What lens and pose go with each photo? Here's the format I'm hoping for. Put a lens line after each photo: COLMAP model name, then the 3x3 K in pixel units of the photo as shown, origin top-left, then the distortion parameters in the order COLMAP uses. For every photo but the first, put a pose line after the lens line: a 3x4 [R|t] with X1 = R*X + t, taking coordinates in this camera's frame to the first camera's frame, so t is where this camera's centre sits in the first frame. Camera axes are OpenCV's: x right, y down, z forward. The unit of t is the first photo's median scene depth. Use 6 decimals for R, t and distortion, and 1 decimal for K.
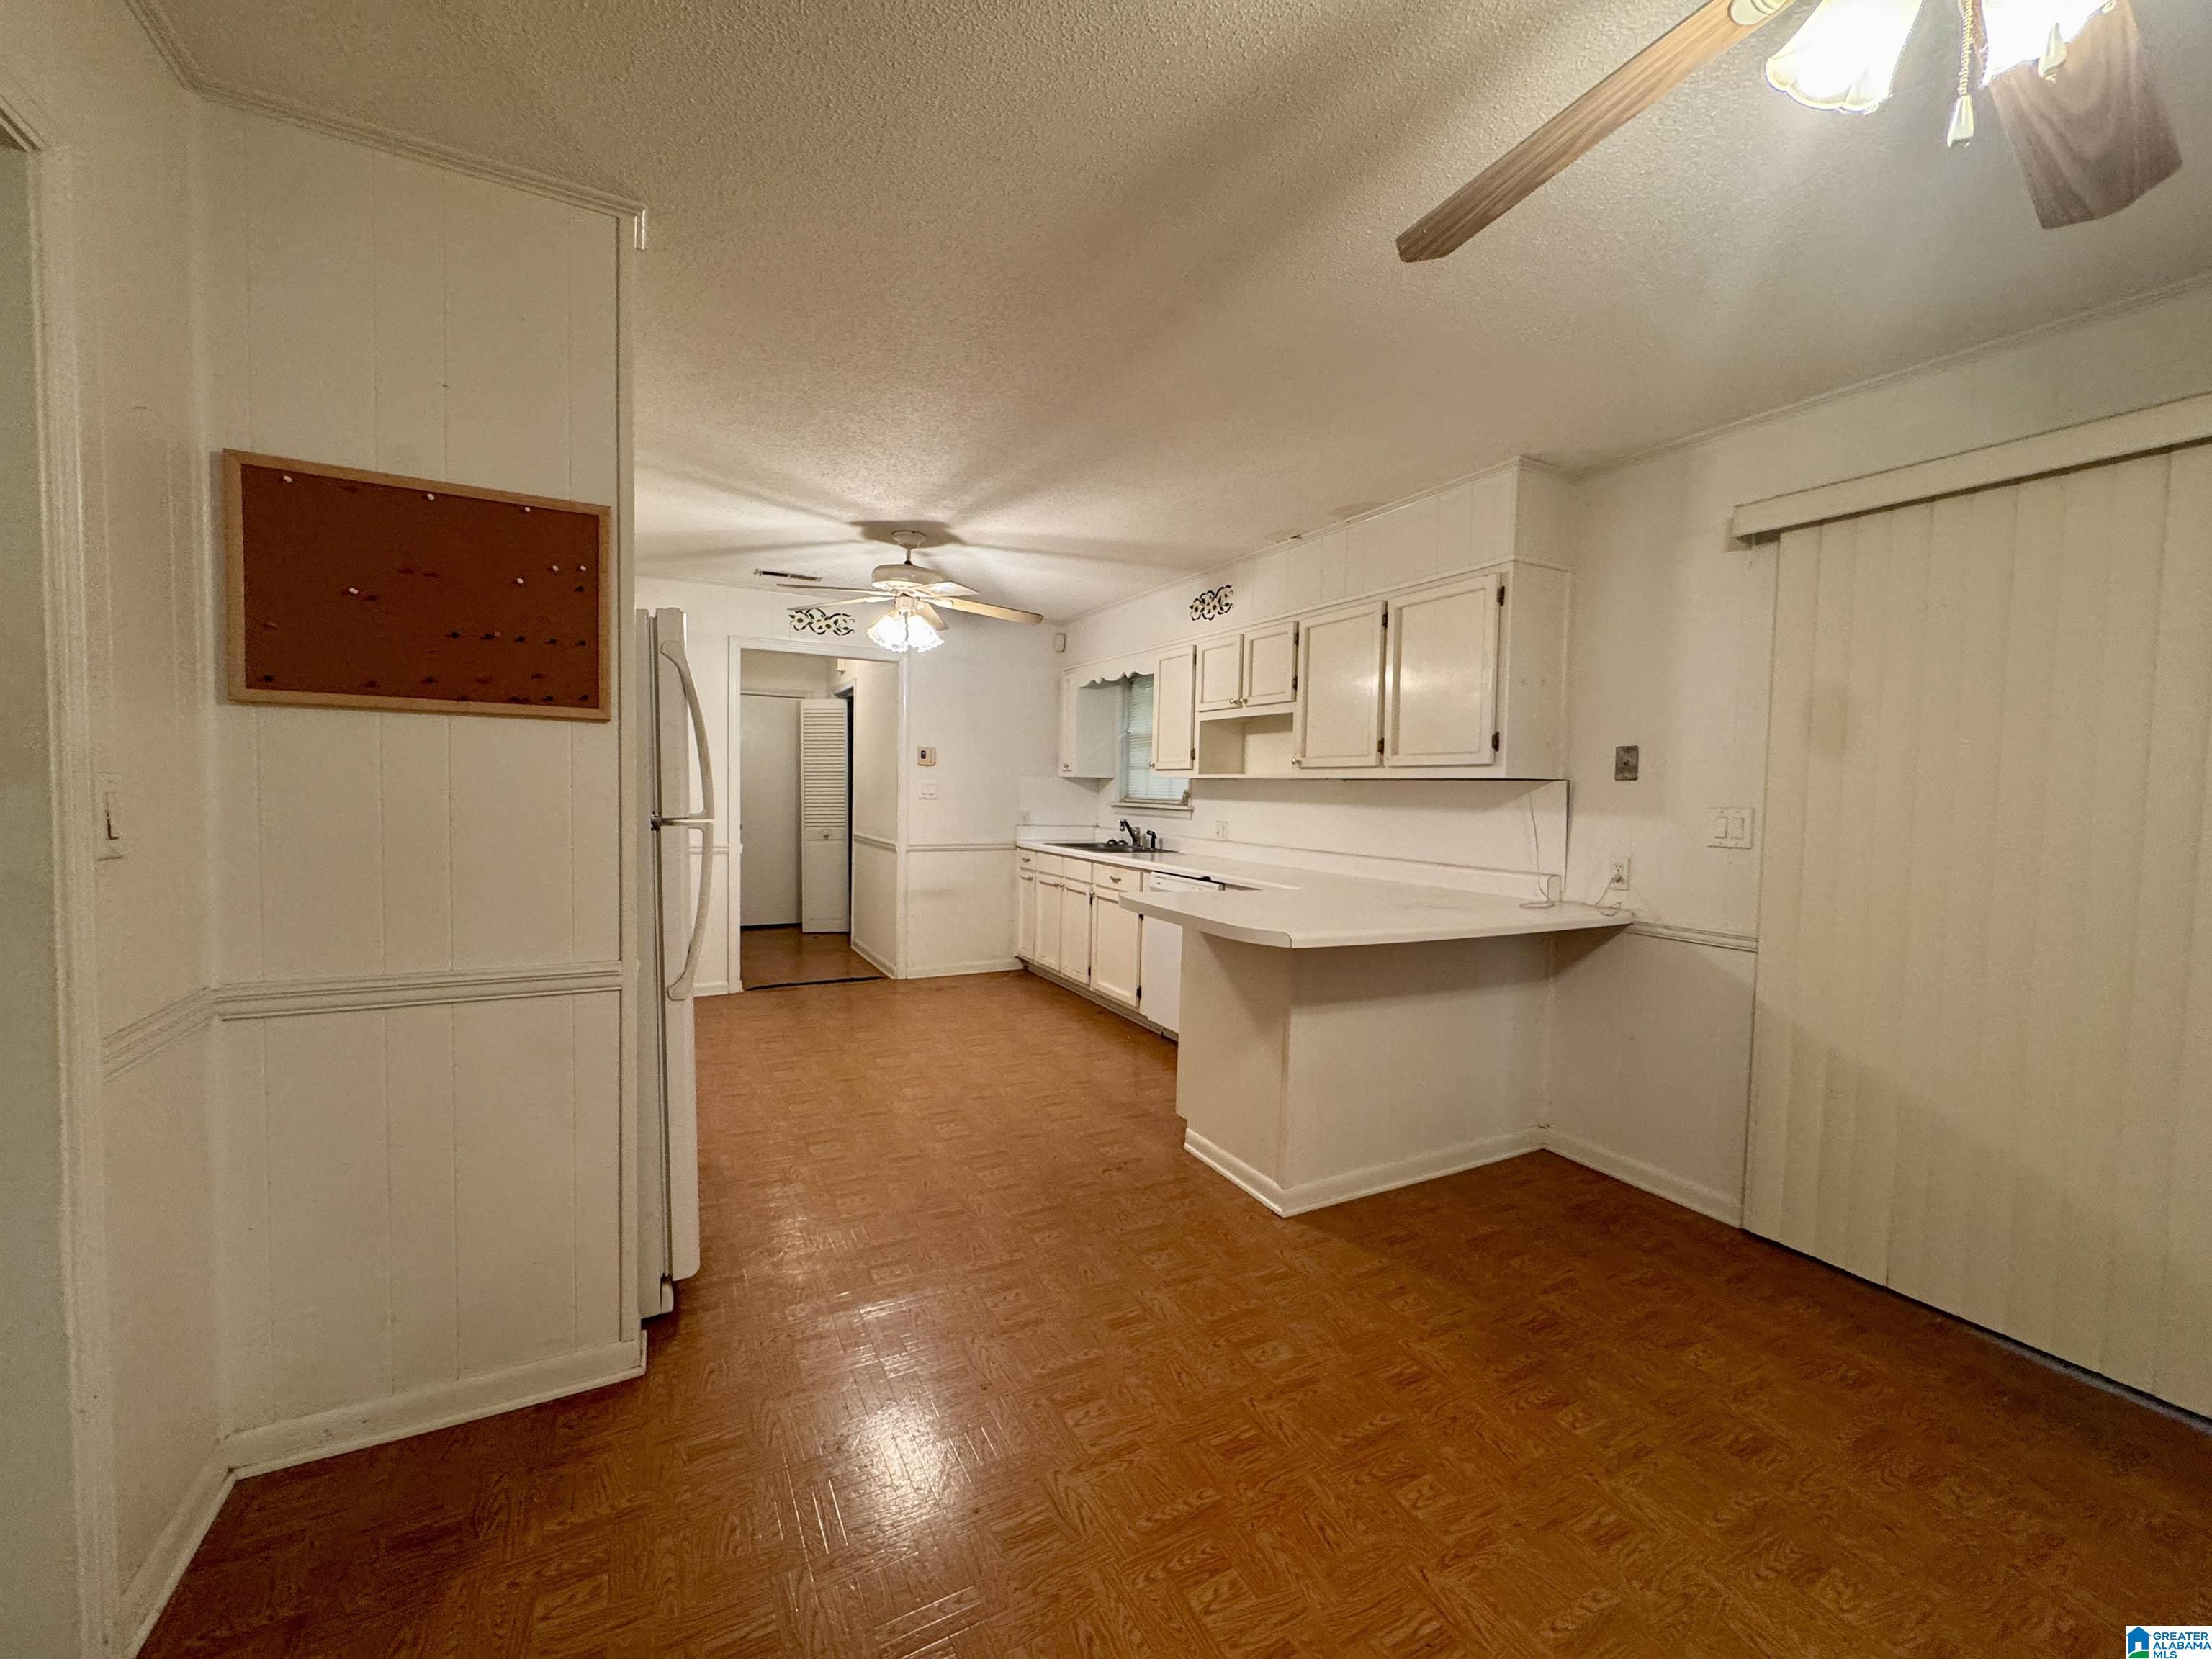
lens RADIAL K [[890.8, 0, 1106.8], [0, 890.8, 835.1], [0, 0, 1]] dist [0.000494, 0.000124]
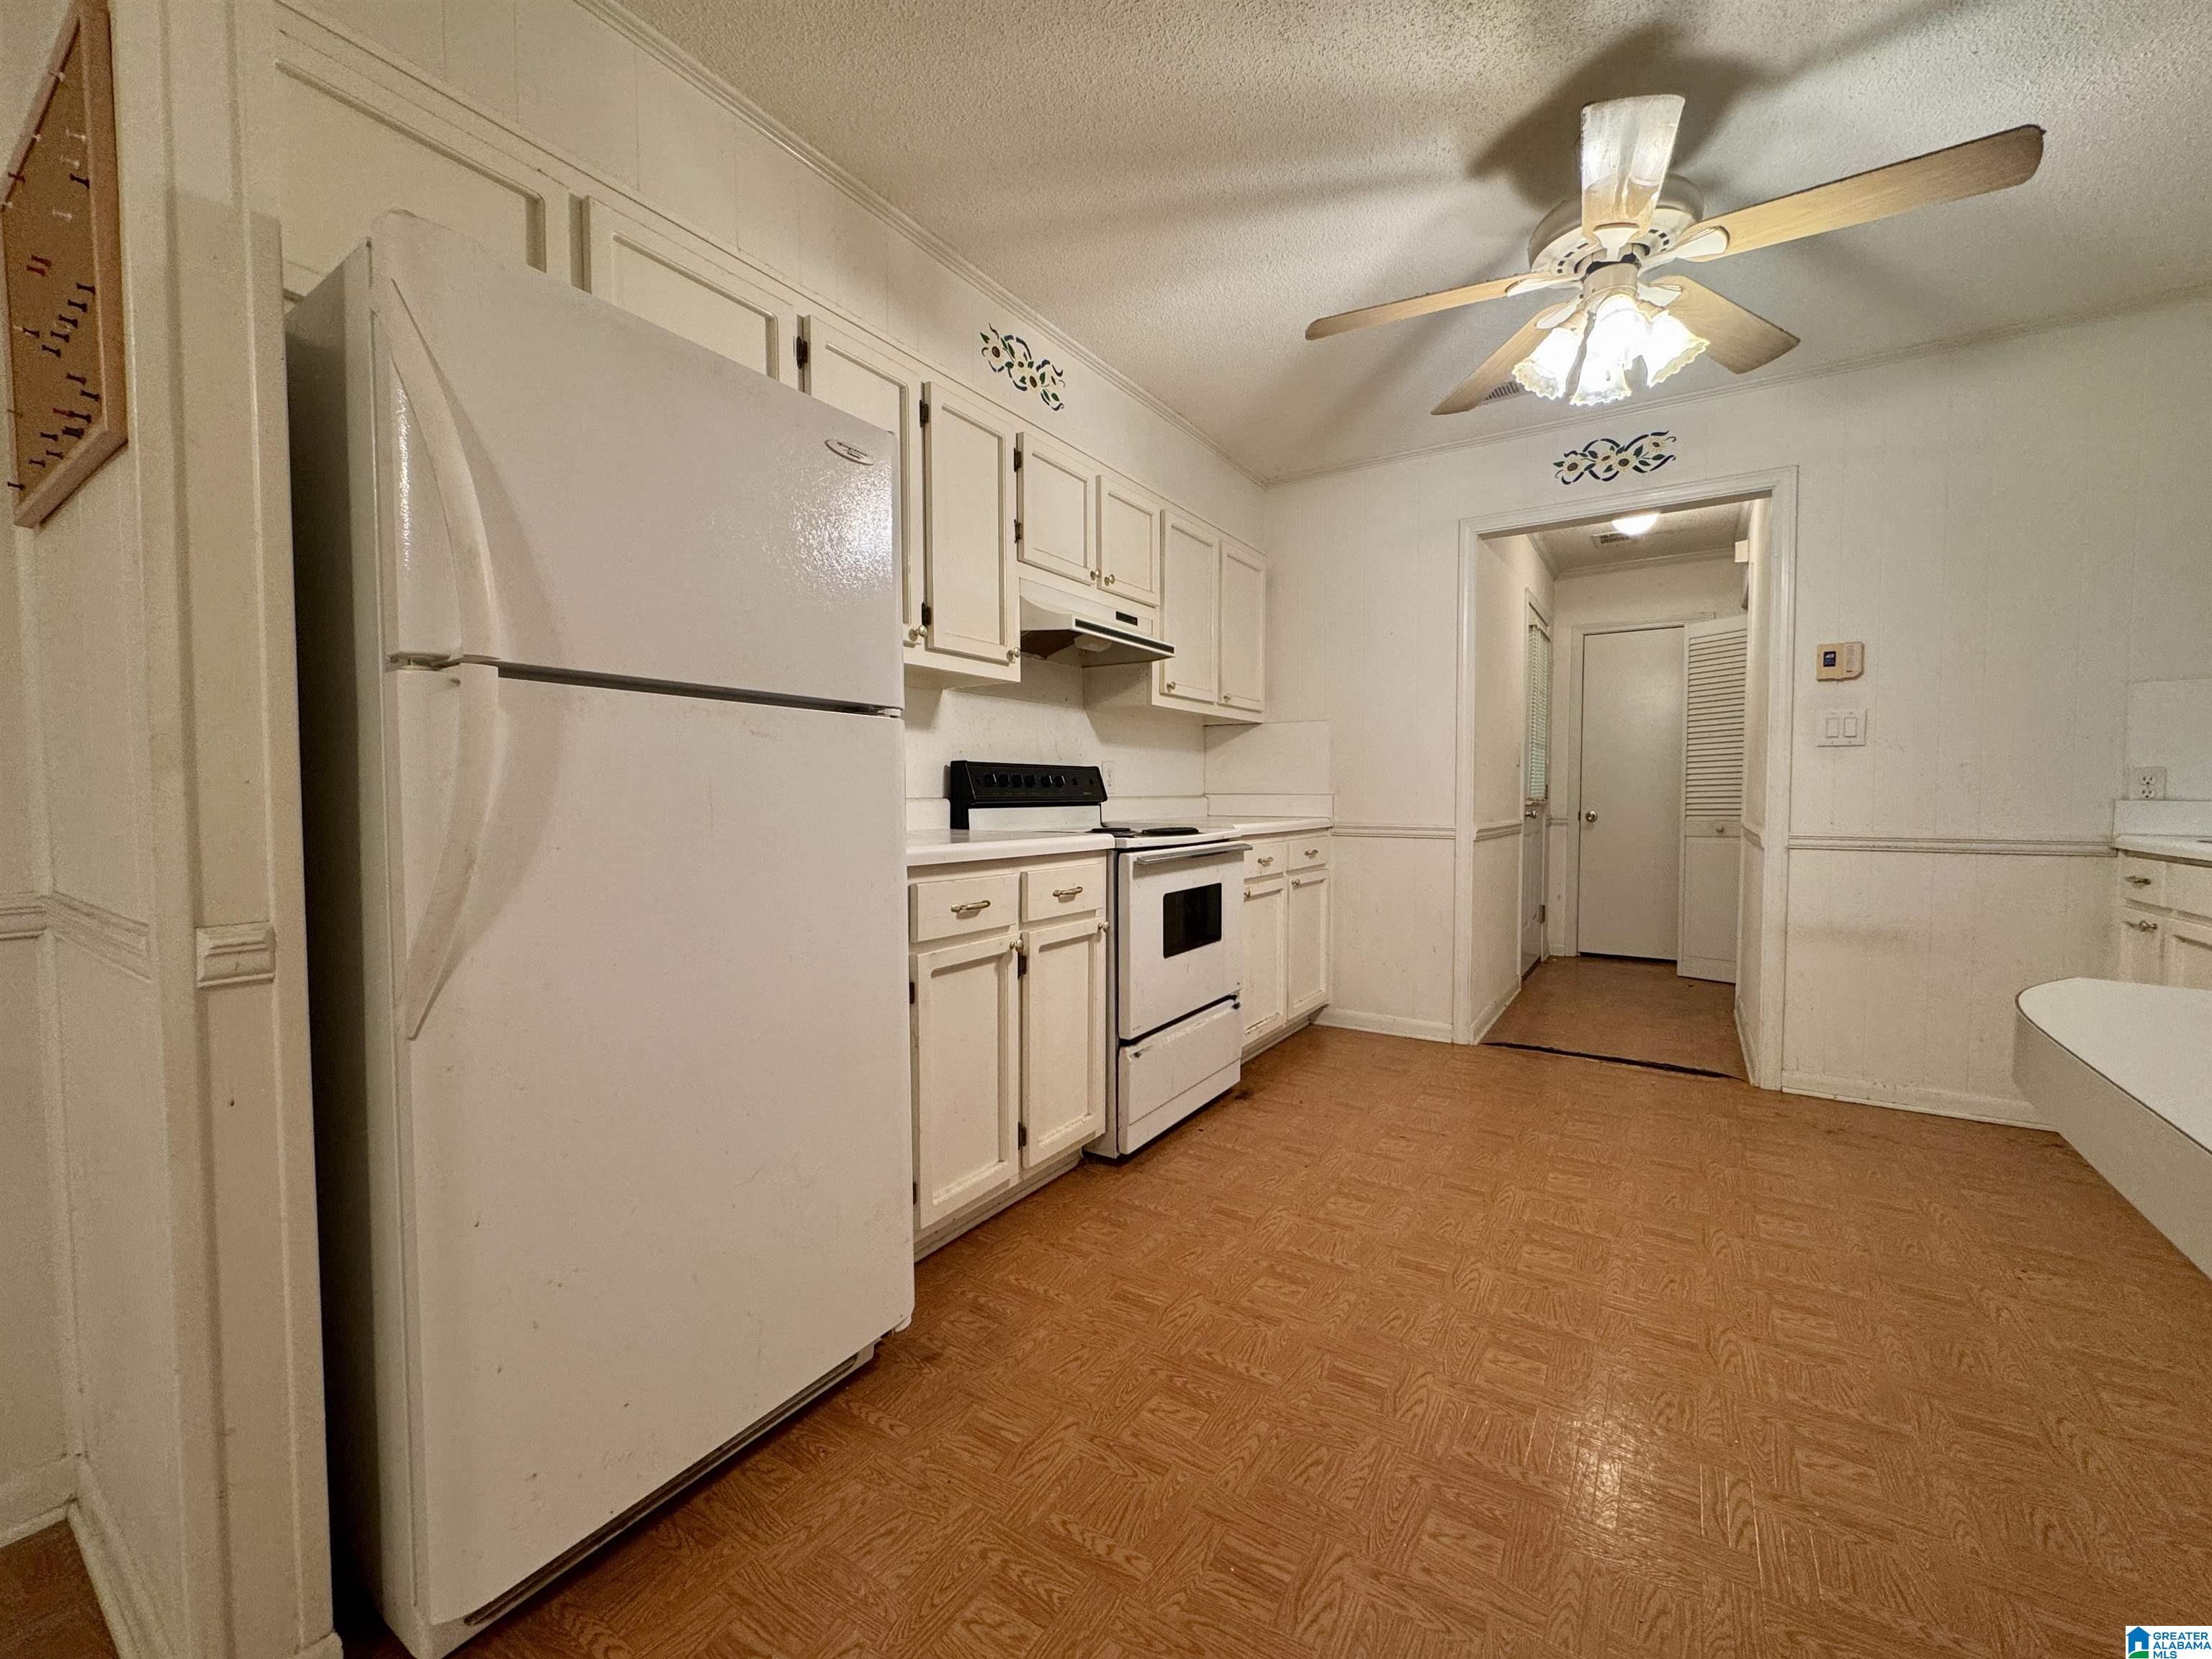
lens RADIAL K [[890.8, 0, 1105.7], [0, 890.8, 824.3], [0, 0, 1]] dist [0.000494, 0.000124]
pose [[0.478600, 0.008654, -0.877990, 0.046215], [-0.034304, 0.999372, -0.008849, 0.023978], [0.877363, 0.034353, 0.478596, 0.422626]]
